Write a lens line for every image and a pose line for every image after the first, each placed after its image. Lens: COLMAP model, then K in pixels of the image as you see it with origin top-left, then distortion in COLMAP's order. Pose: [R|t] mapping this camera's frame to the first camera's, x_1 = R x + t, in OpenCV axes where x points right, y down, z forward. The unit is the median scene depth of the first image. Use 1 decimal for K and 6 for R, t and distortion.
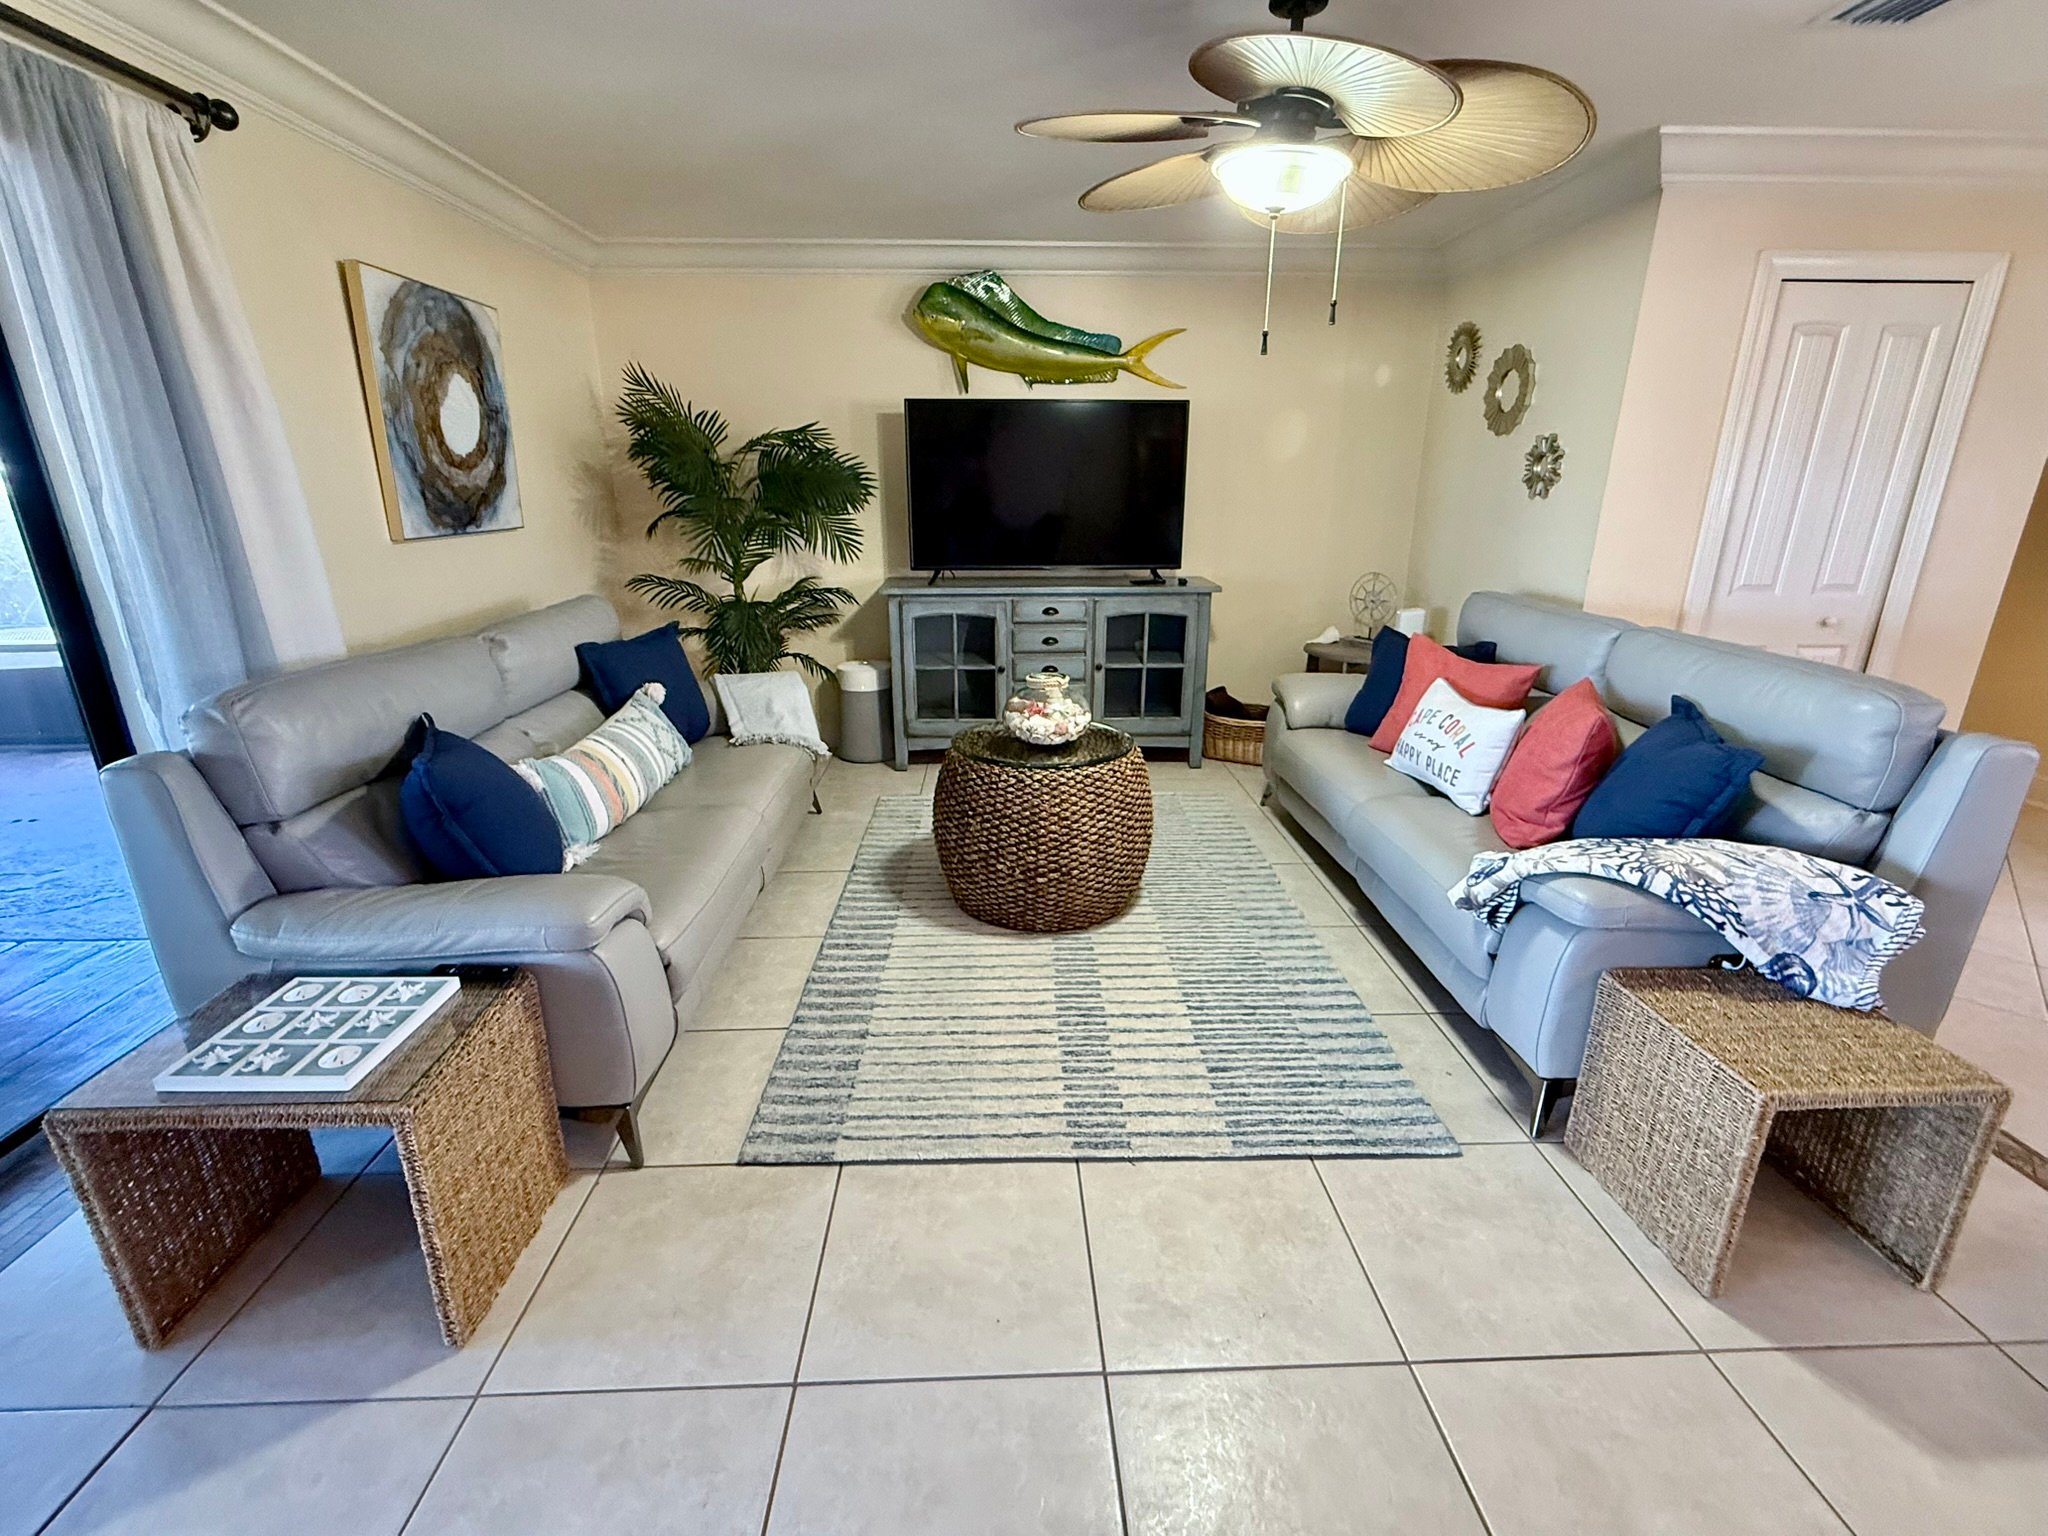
lens RADIAL K [[921.2, 0, 1018.1], [0, 921.2, 764.3], [0, 0, 1]] dist [-0.001132, -0.000082]
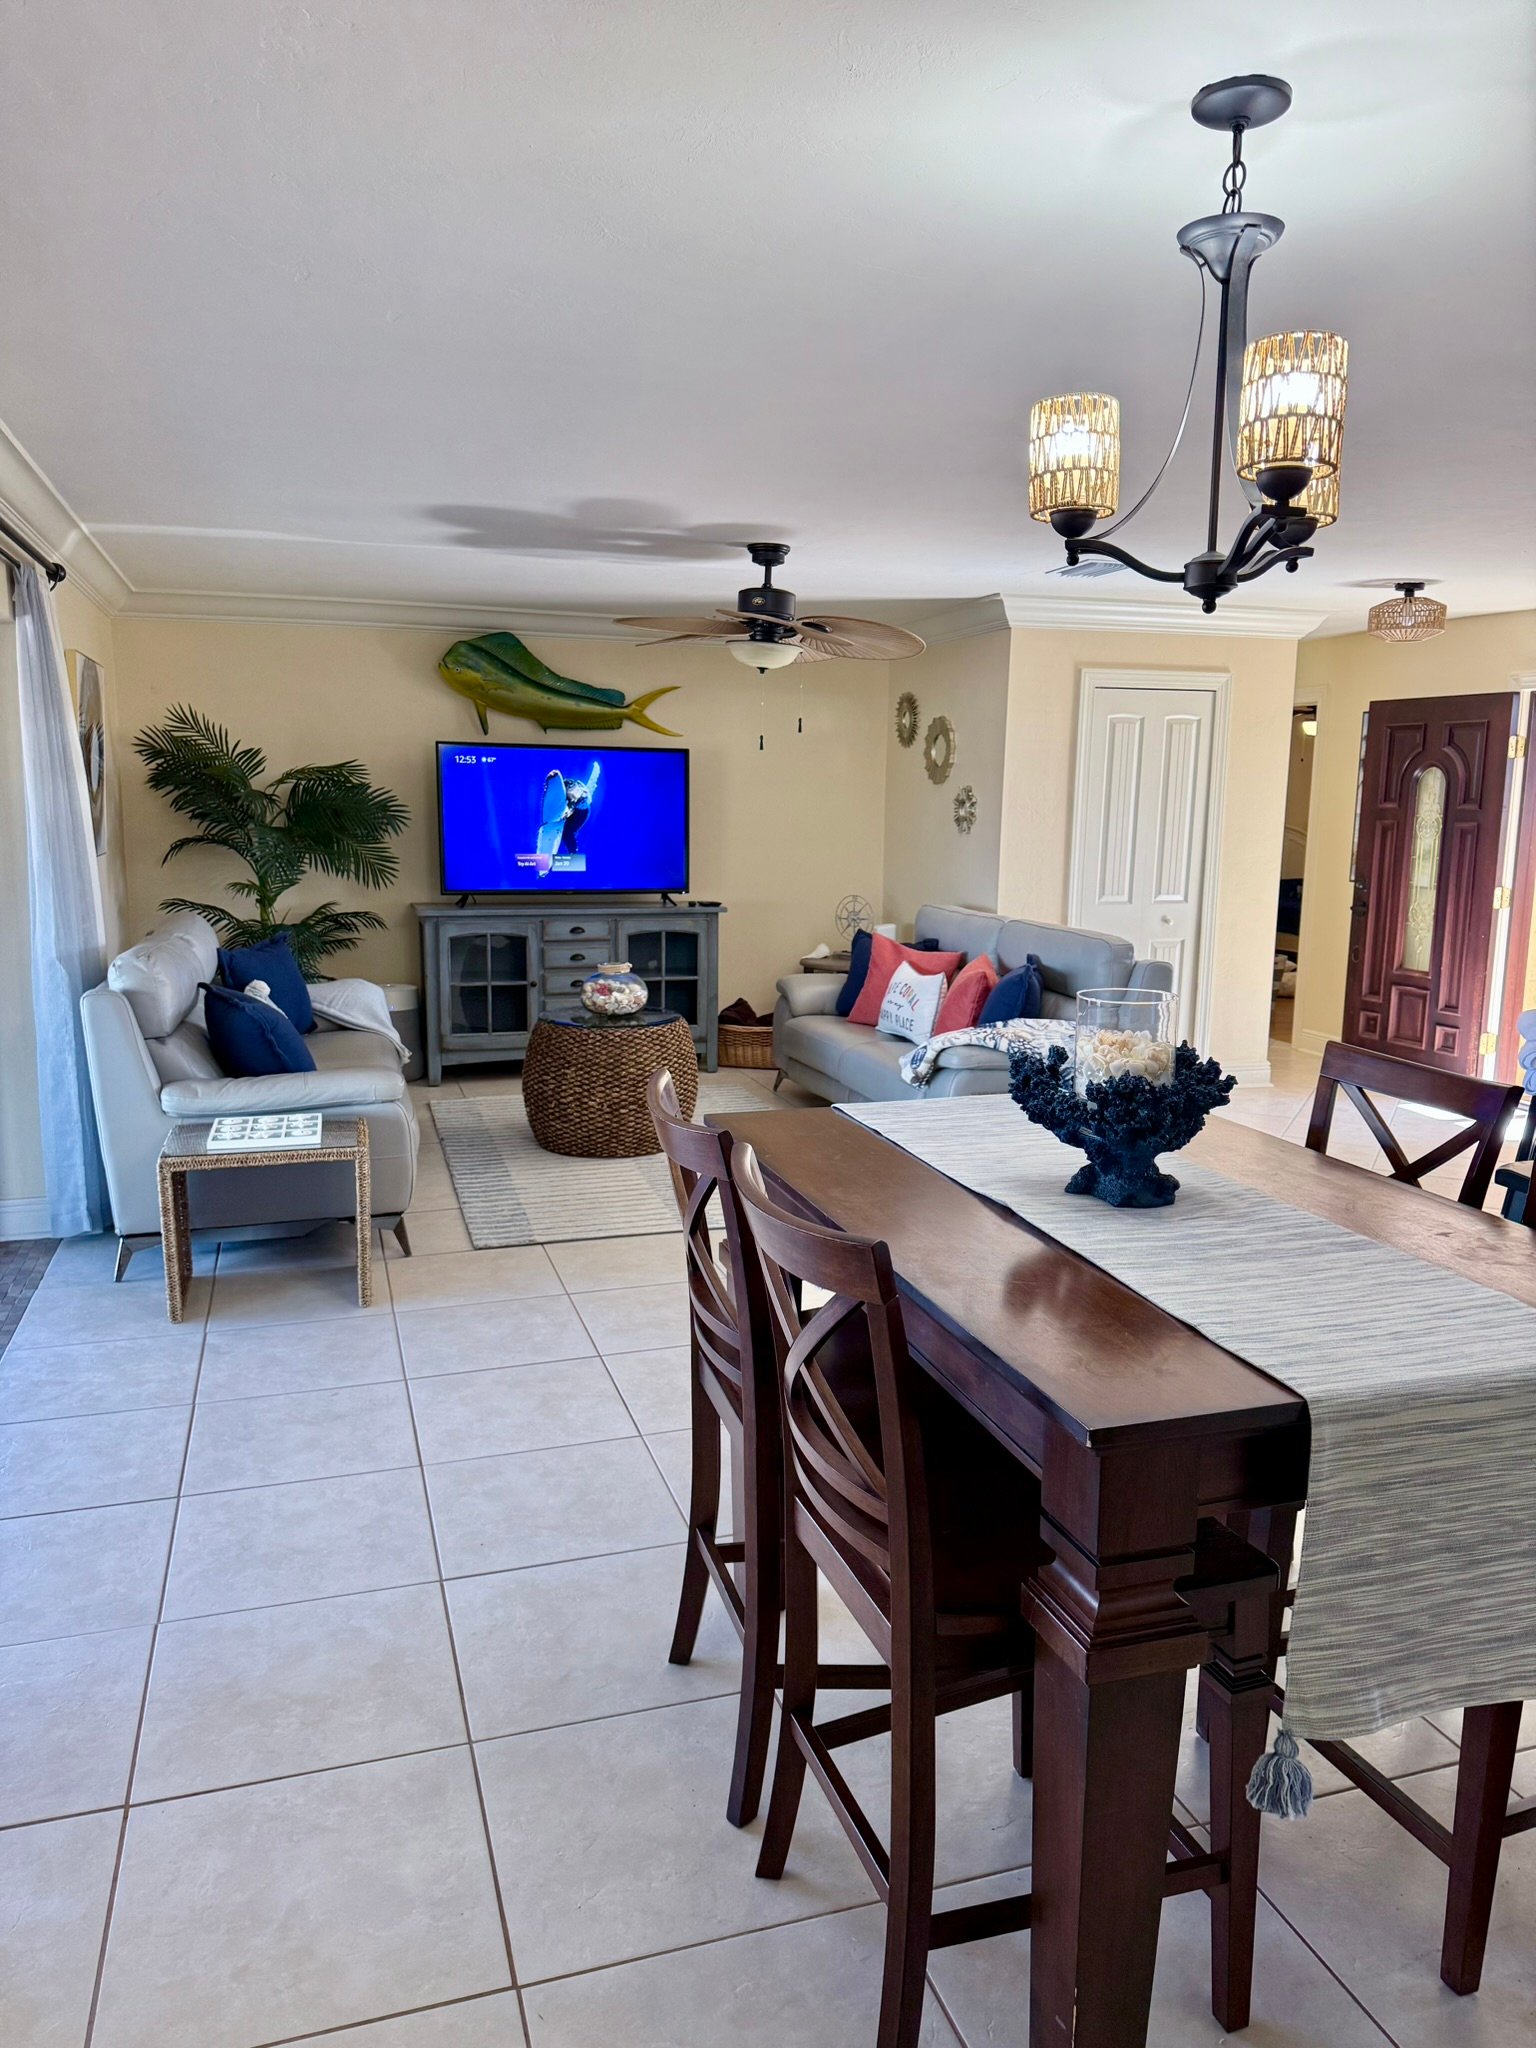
lens RADIAL K [[1451.2, 0, 779.2], [0, 1451.2, 1039.7], [0, 0, 1]] dist [0.019964, -0.026122]
pose [[0.958531, -0.033265, 0.283040, -0.228876], [0.072330, 0.989041, -0.128712, 0.203663], [-0.275657, 0.143847, 0.950432, -0.694309]]
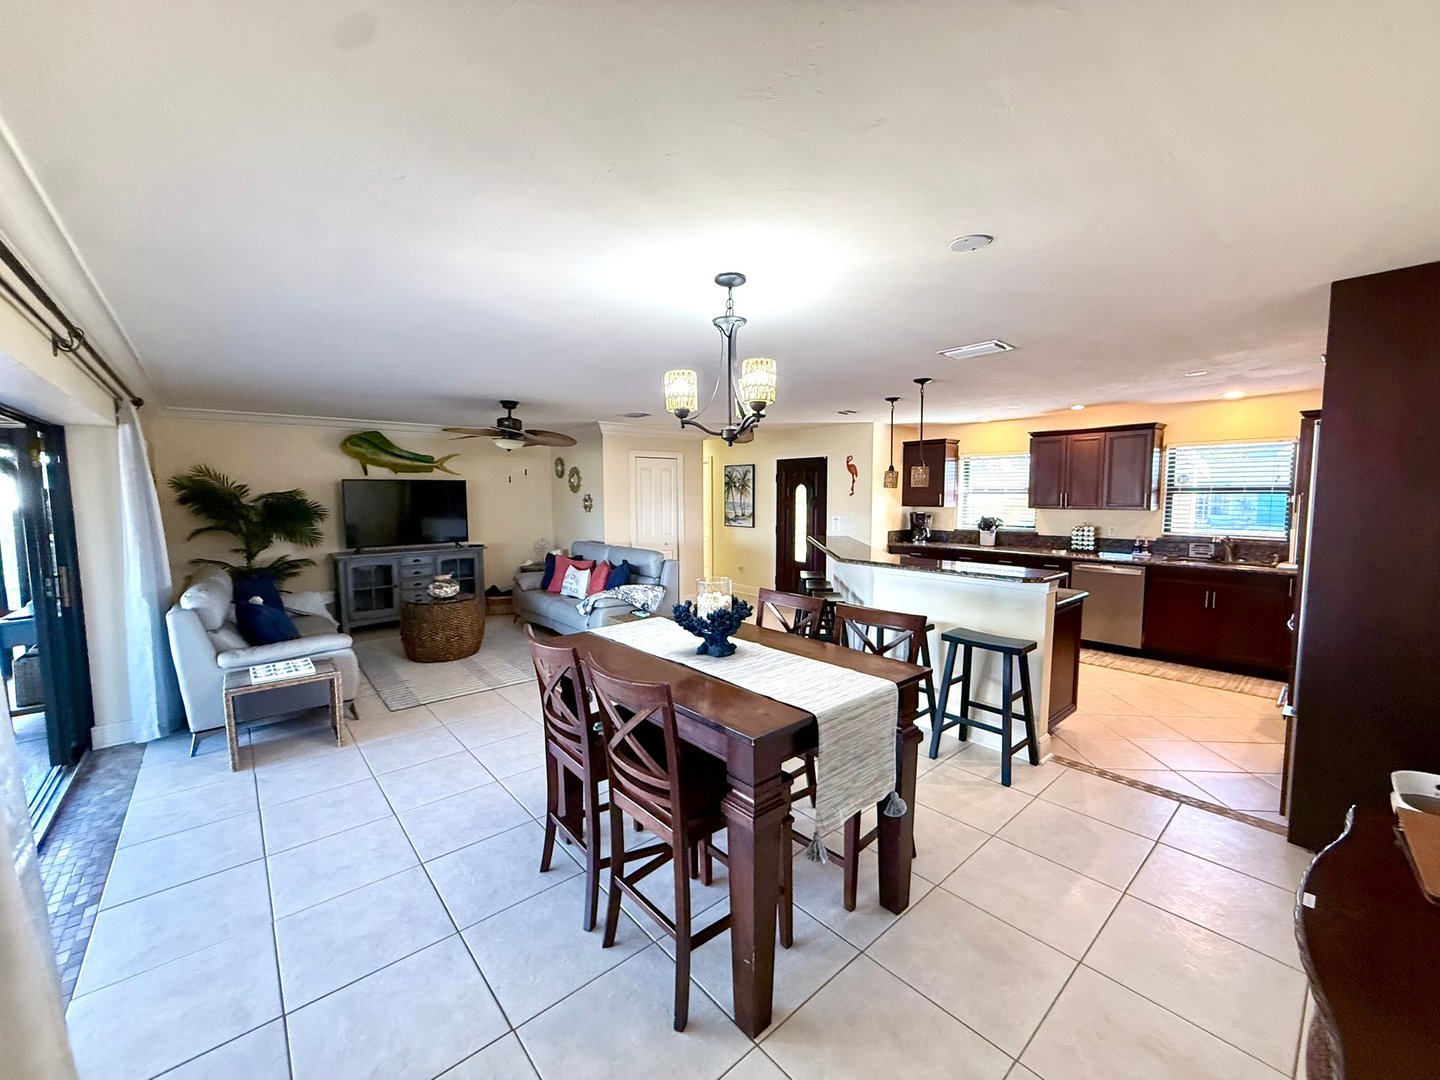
lens RADIAL K [[579.5, 0, 721.6], [0, 579.5, 543.7], [0, 0, 1]] dist [-0.003725, 0.001311]
pose [[0.774903, -0.058828, 0.629336, -0.308292], [0.196144, 0.968888, -0.150944, 0.185423], [-0.600876, 0.240407, 0.762333, -0.691509]]
